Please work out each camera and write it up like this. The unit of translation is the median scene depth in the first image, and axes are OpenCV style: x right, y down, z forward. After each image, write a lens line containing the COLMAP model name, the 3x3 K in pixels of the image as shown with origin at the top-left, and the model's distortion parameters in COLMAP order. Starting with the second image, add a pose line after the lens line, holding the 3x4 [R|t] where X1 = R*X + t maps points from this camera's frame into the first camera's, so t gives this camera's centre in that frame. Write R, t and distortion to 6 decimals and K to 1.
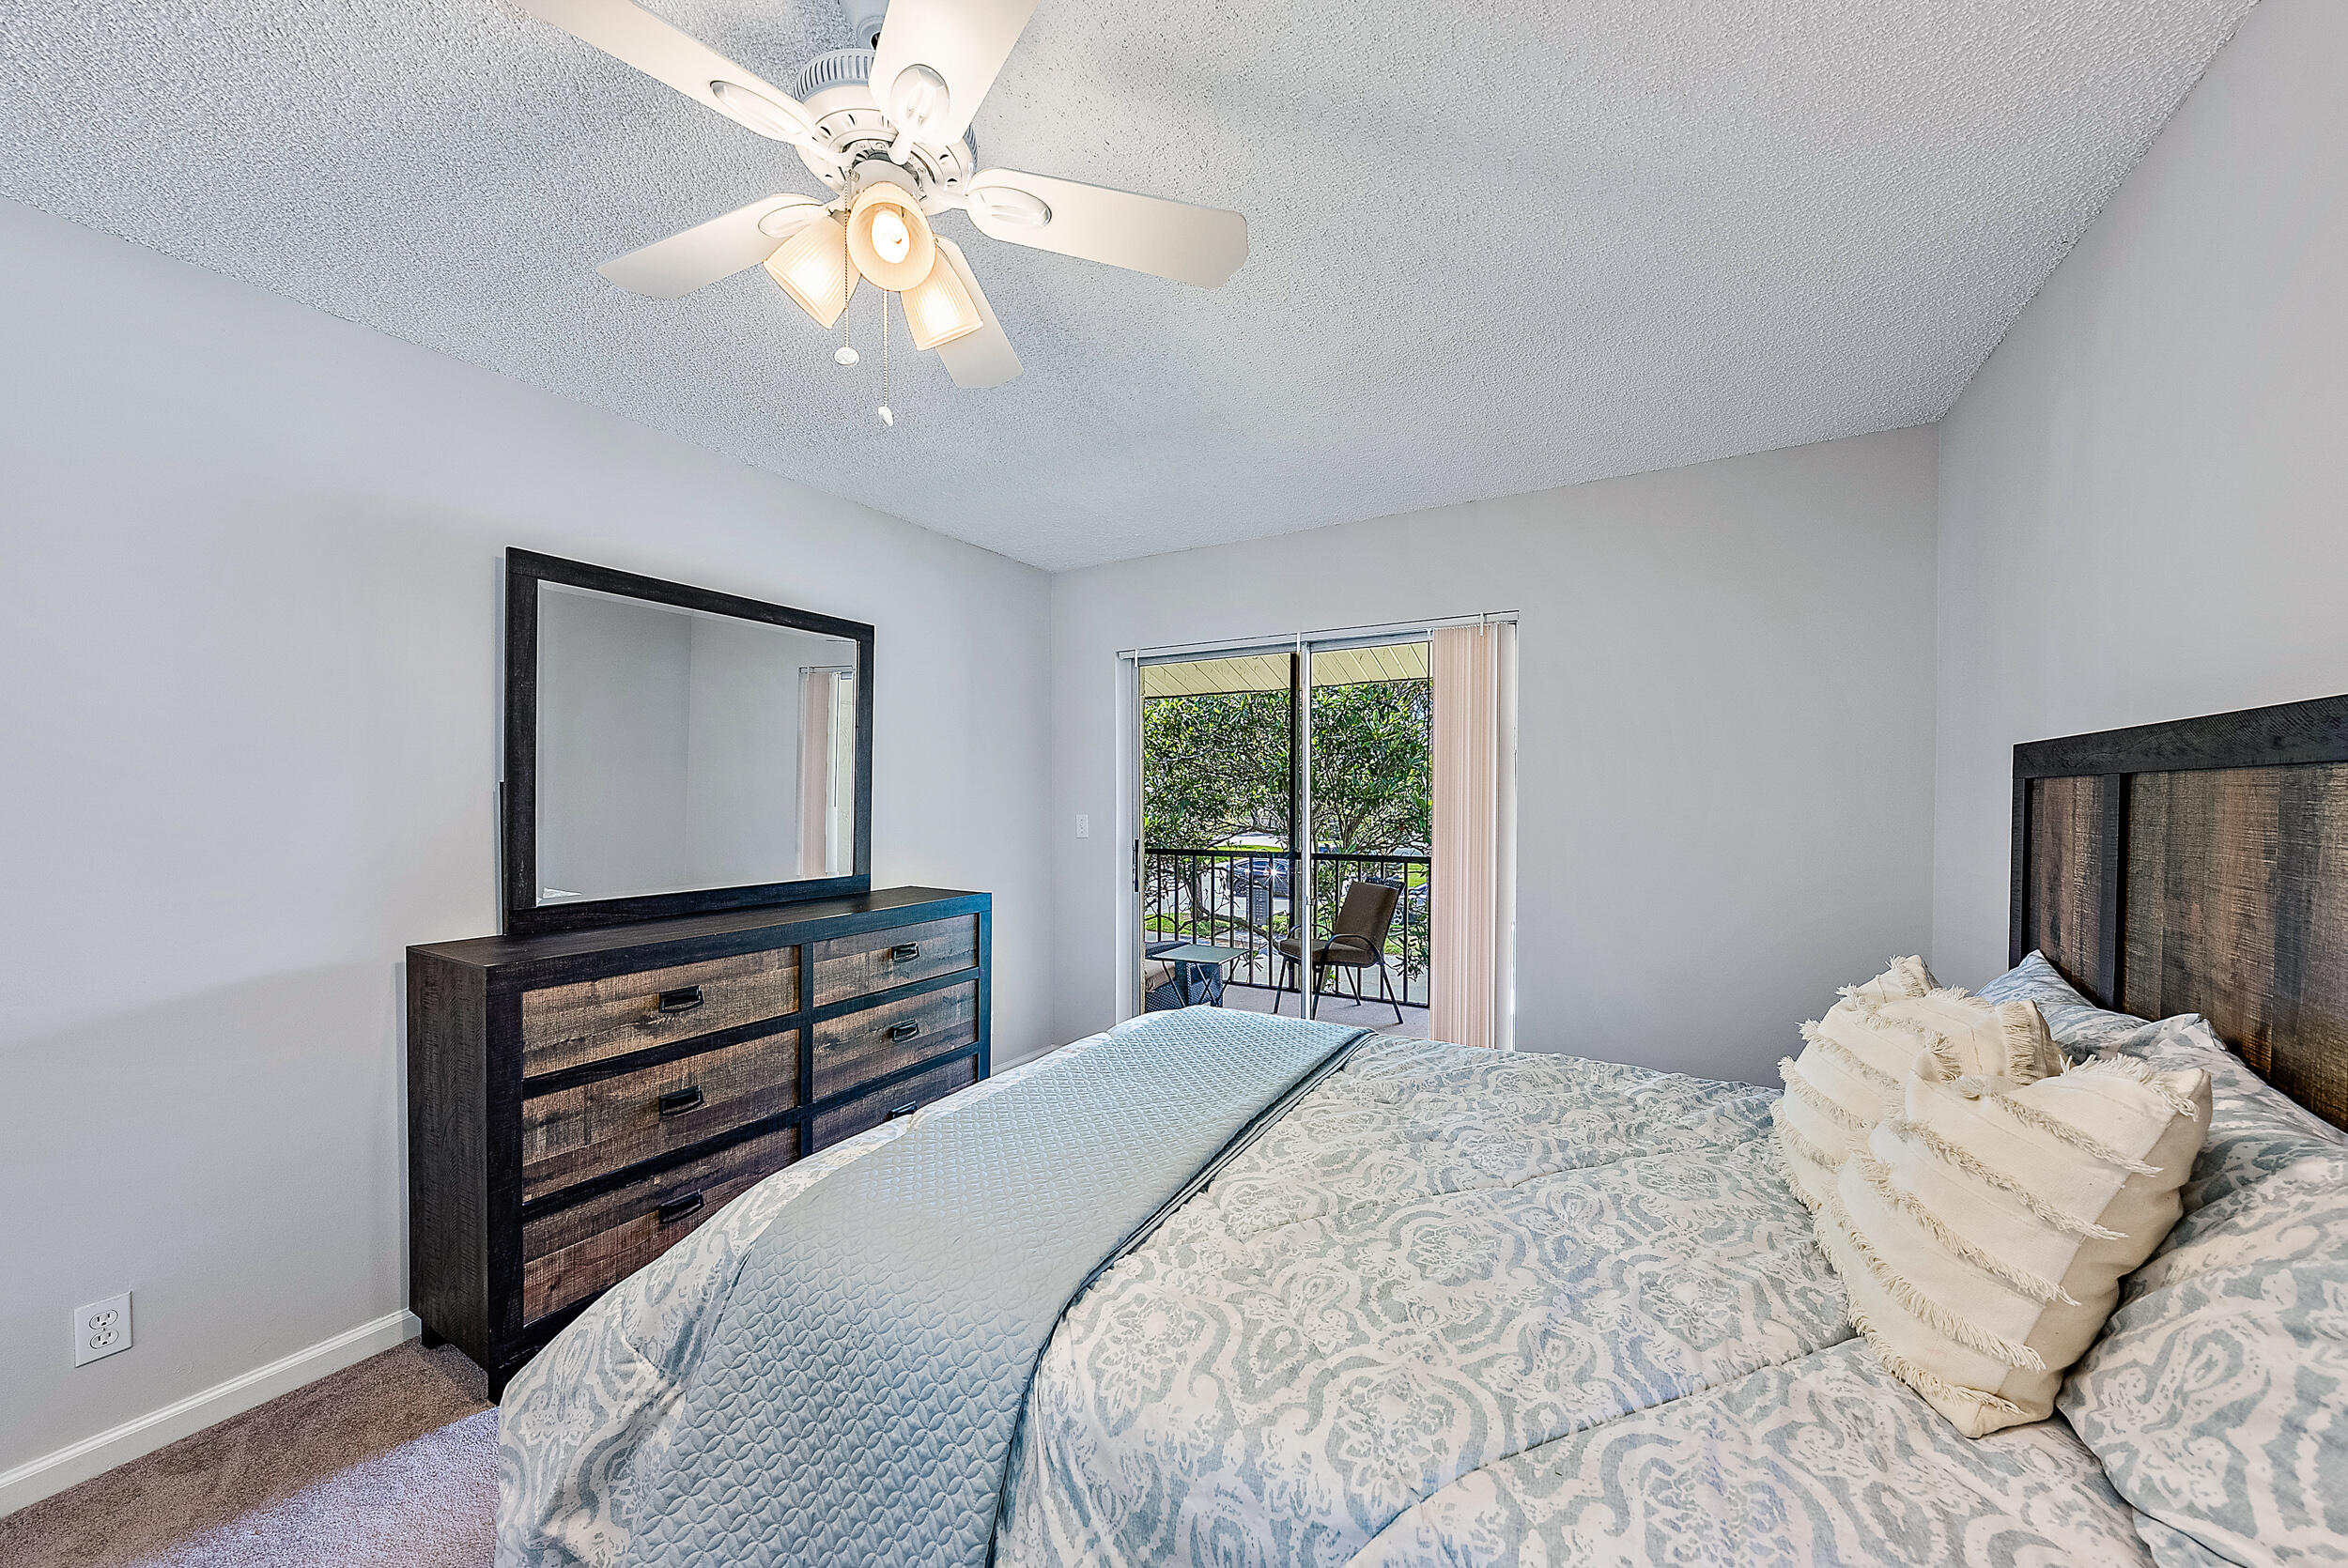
lens RADIAL K [[827.8, 0, 1171.5], [0, 827.8, 800.1], [0, 0, 1]] dist [-0.001080, 0.000052]
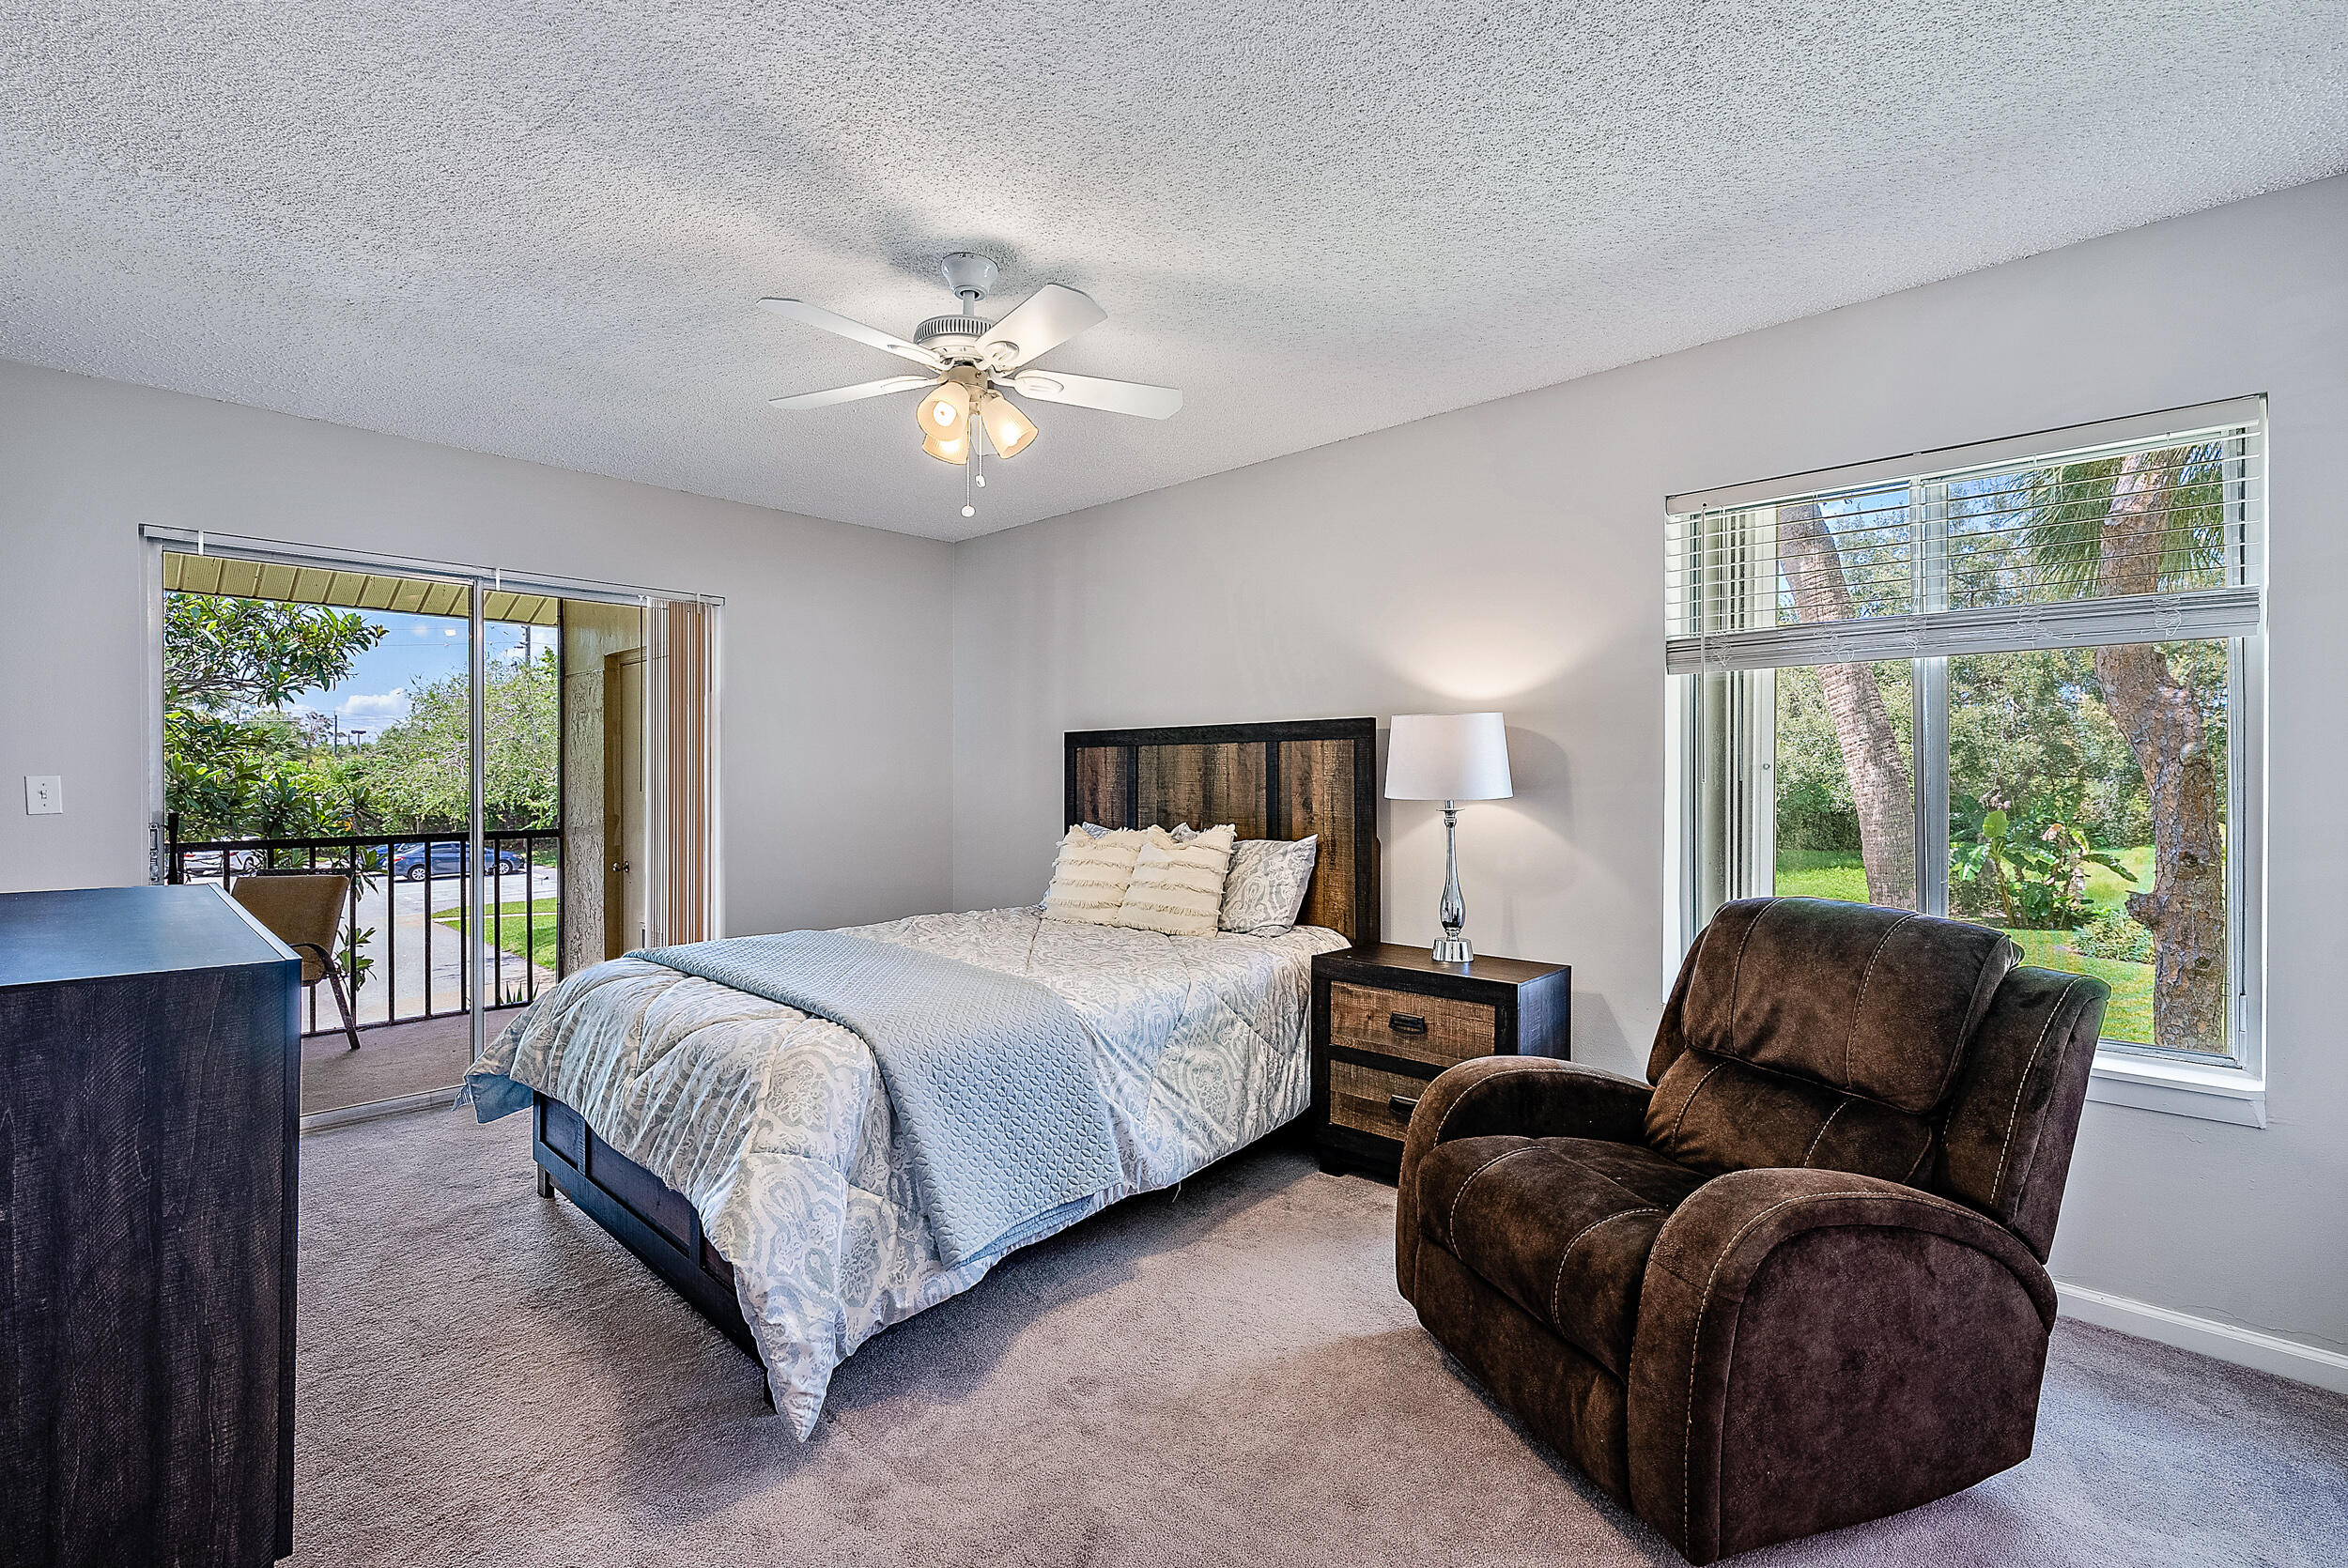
lens RADIAL K [[1048.7, 0, 1170.0], [0, 1048.7, 781.6], [0, 0, 1]] dist [0.002589, 0.000207]
pose [[0.227503, -0.001769, 0.973776, -2.307869], [0.003963, 0.999992, 0.000891, 0.090550], [-0.973769, 0.003656, 0.227508, 0.144646]]
